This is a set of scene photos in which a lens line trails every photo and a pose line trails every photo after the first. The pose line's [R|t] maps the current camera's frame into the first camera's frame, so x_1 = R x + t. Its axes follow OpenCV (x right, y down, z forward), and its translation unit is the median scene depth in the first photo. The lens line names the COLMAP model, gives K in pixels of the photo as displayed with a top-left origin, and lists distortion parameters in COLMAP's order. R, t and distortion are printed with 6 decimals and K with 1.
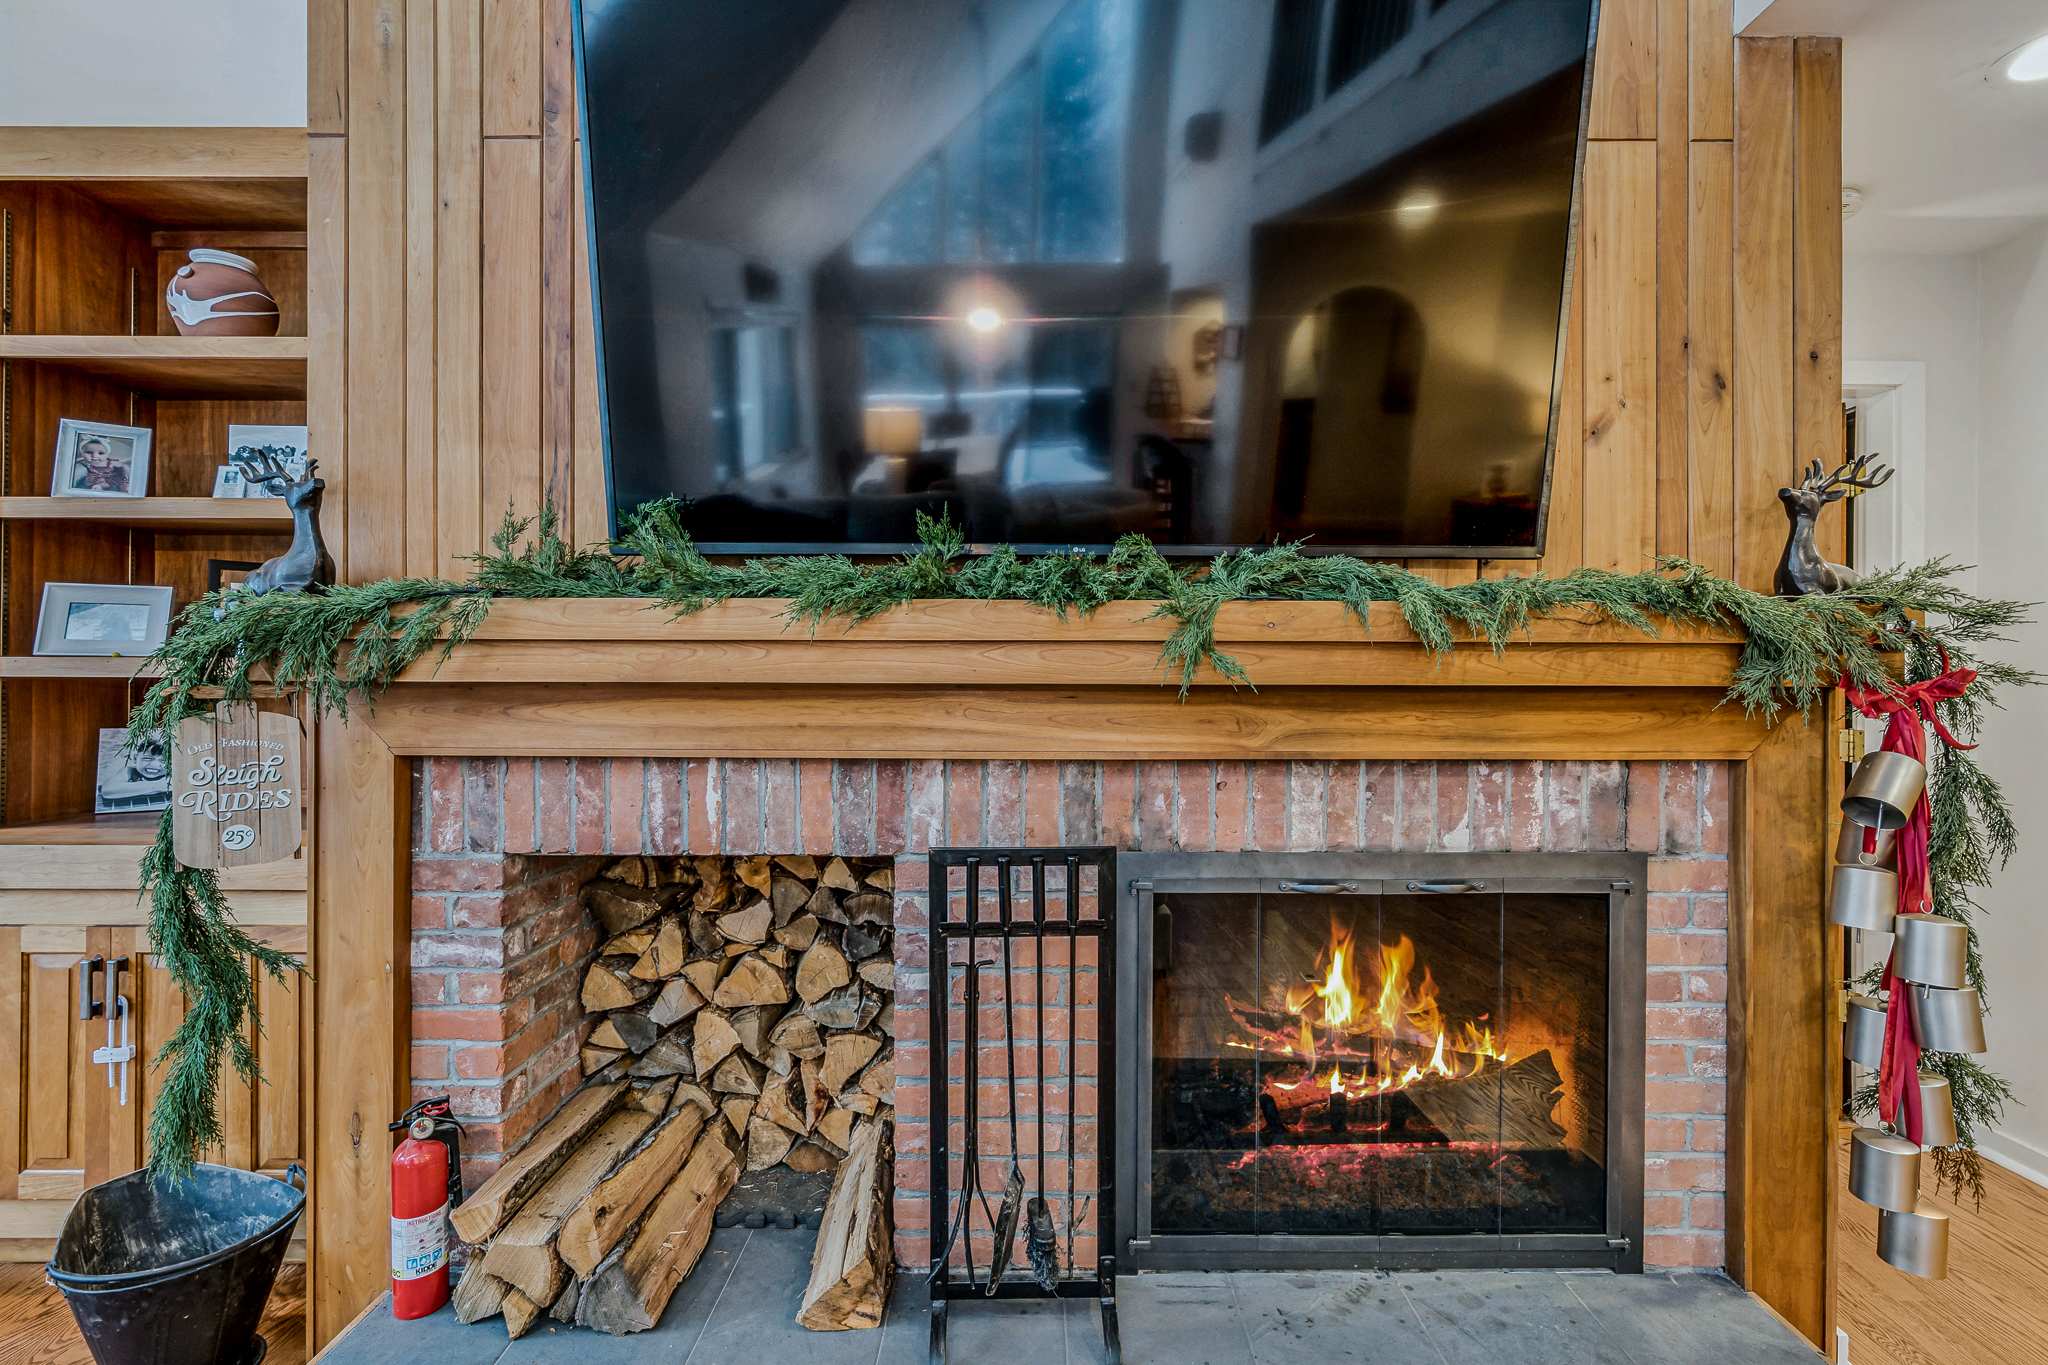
lens RADIAL K [[948.6, 0, 1043.6], [0, 948.6, 683.1], [0, 0, 1]] dist [-0.011505, 0.003166]
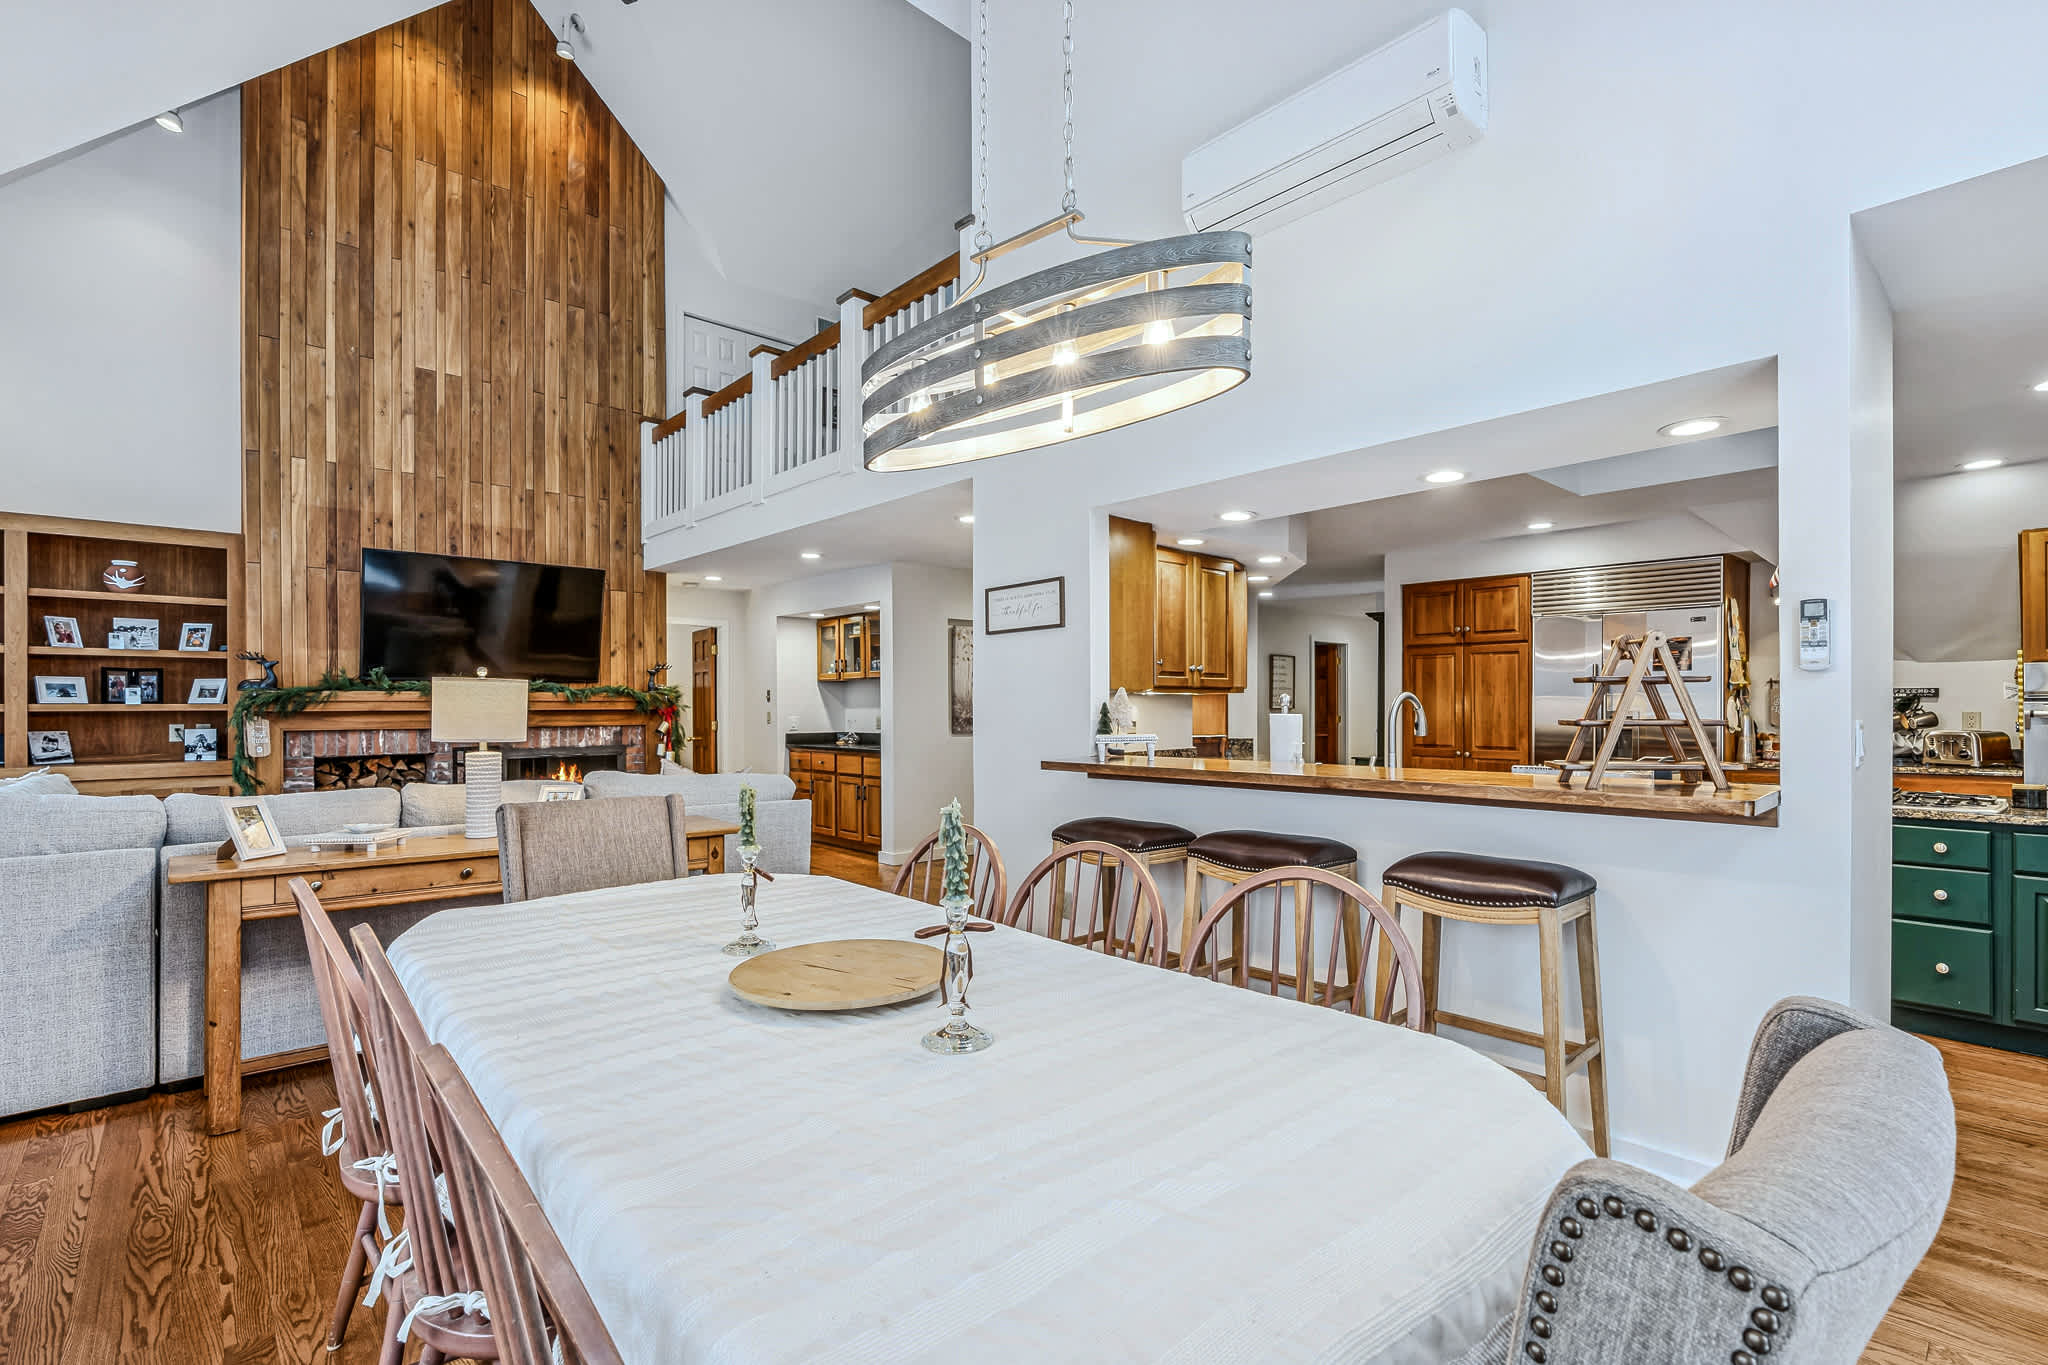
lens RADIAL K [[948.6, 0, 1053.3], [0, 948.6, 703.0], [0, 0, 1]] dist [-0.011505, 0.003166]
pose [[0.724272, -0.004895, 0.689497, -1.034125], [0.008441, 0.999963, -0.001769, -0.002067], [-0.689463, 0.007101, 0.724286, -3.784684]]
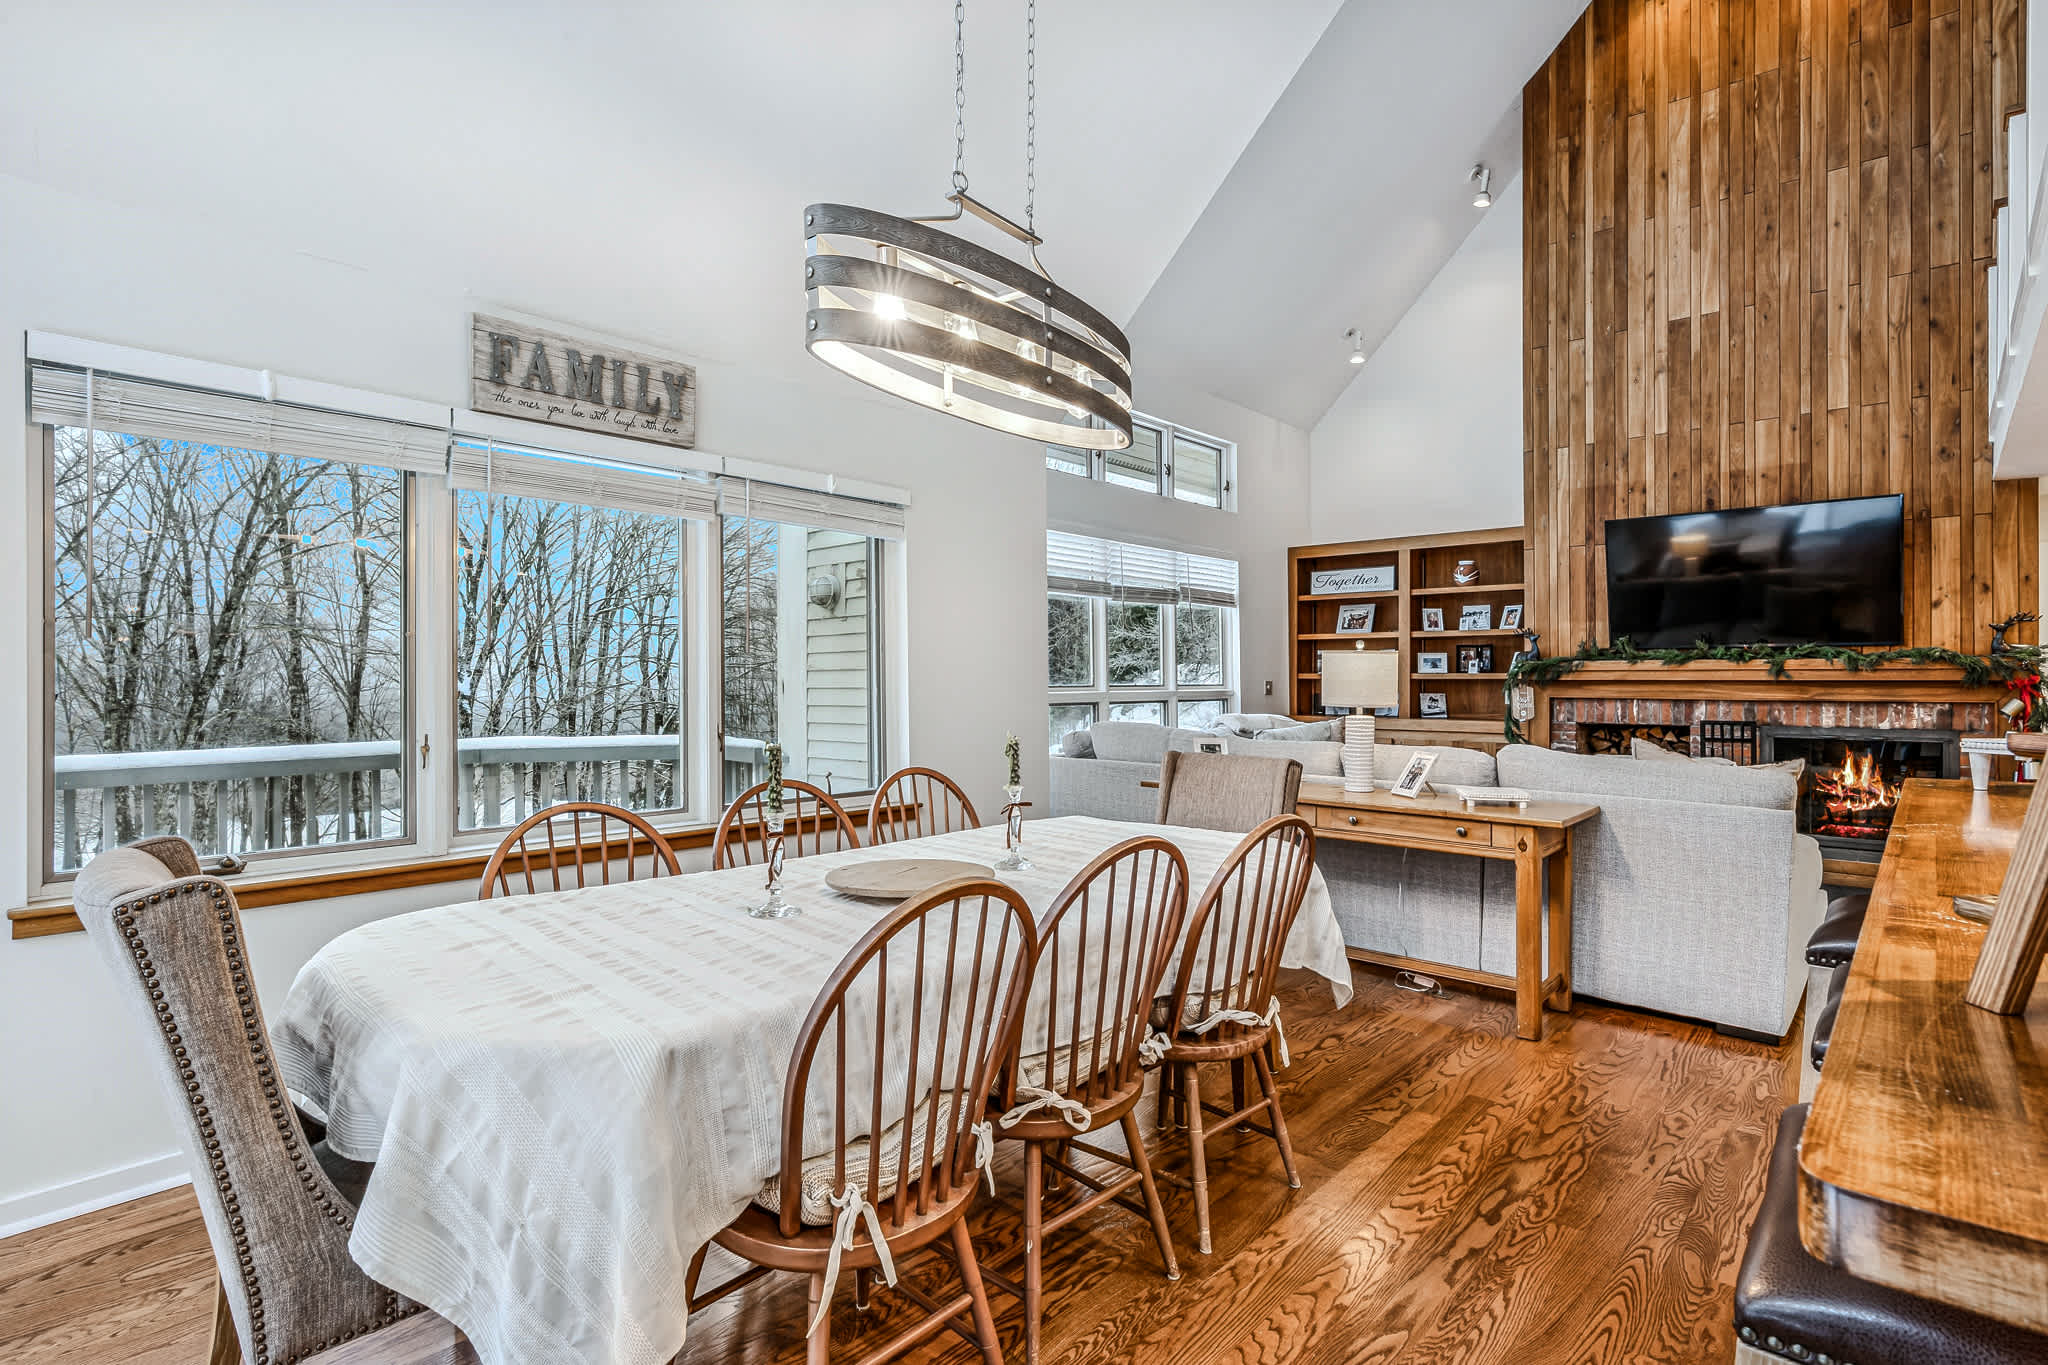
lens RADIAL K [[1002.0, 0, 1021.7], [0, 1002.0, 674.5], [0, 0, 1]] dist [-0.009306, 0.002149]
pose [[0.736204, -0.005799, -0.676735, 0.582337], [-0.000093, 0.999962, -0.008670, 0.012535], [0.676760, 0.006446, 0.736176, -3.781627]]
